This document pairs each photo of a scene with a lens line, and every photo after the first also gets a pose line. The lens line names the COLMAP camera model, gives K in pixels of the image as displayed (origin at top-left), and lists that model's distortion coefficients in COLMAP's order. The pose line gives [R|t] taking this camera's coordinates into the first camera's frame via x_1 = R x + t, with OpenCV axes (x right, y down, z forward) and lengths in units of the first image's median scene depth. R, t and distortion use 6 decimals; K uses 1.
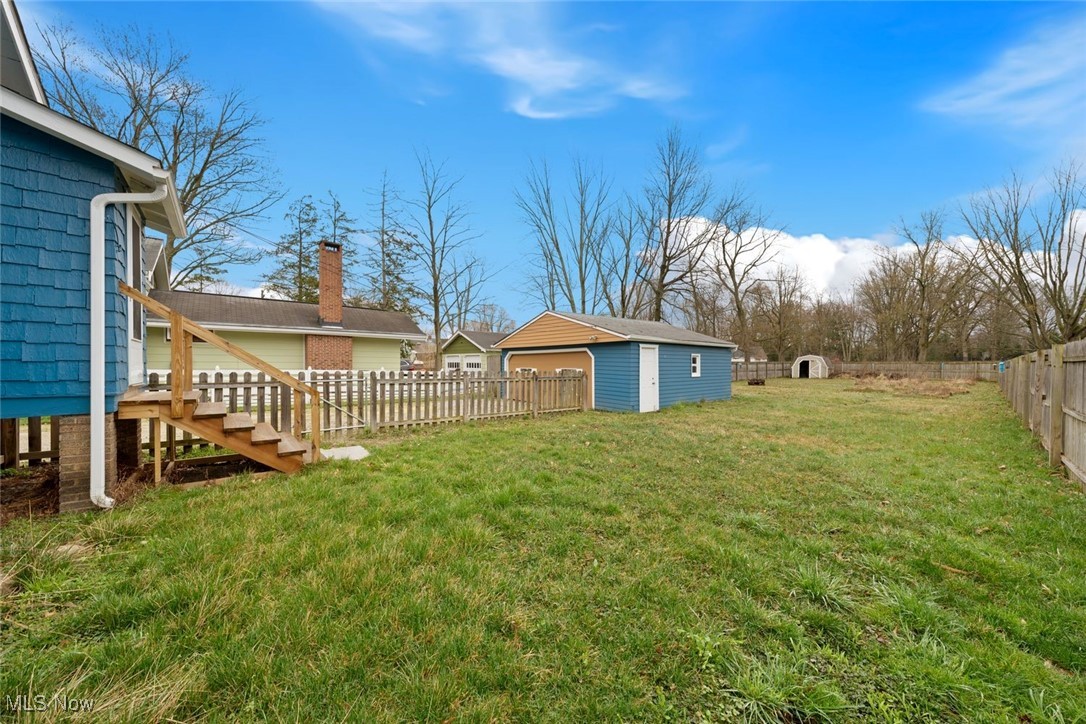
lens RADIAL K [[395.8, 0, 538.3], [0, 395.8, 376.1], [0, 0, 1]] dist [0.000134, 0.000211]
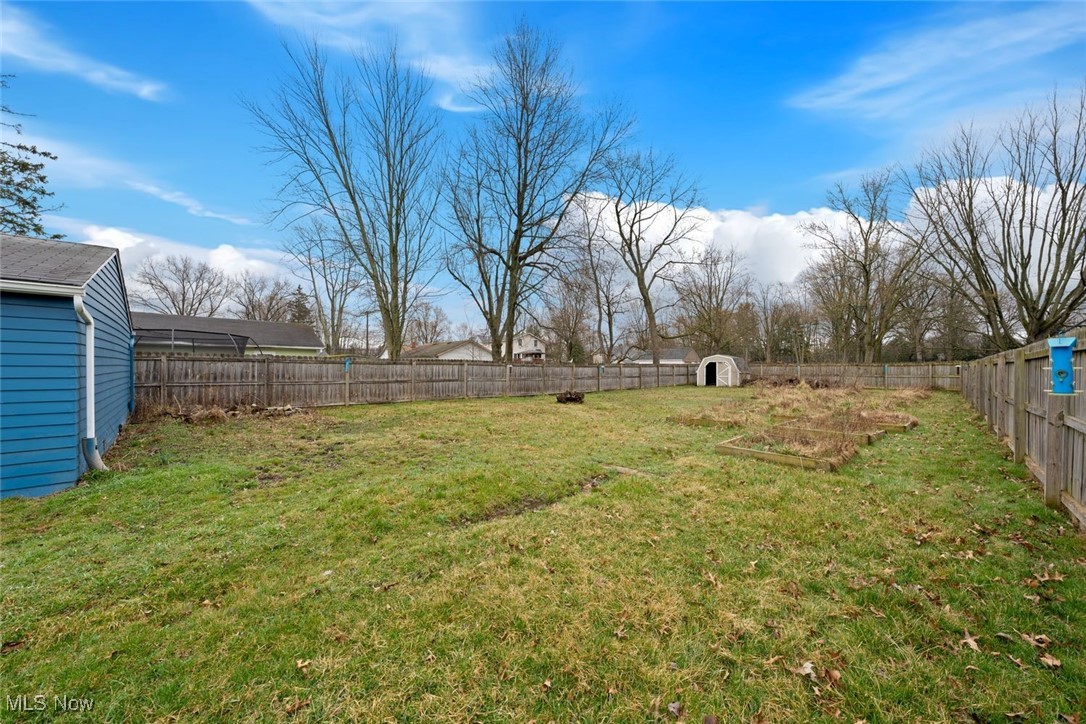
lens RADIAL K [[396.9, 0, 540.9], [0, 396.9, 369.3], [0, 0, 1]] dist [-0.000431, -0.000112]
pose [[0.998348, -0.002502, 0.057405, 0.260325], [0.004128, 0.999593, -0.028211, -0.005537], [-0.057311, 0.028401, 0.997952, 0.234231]]
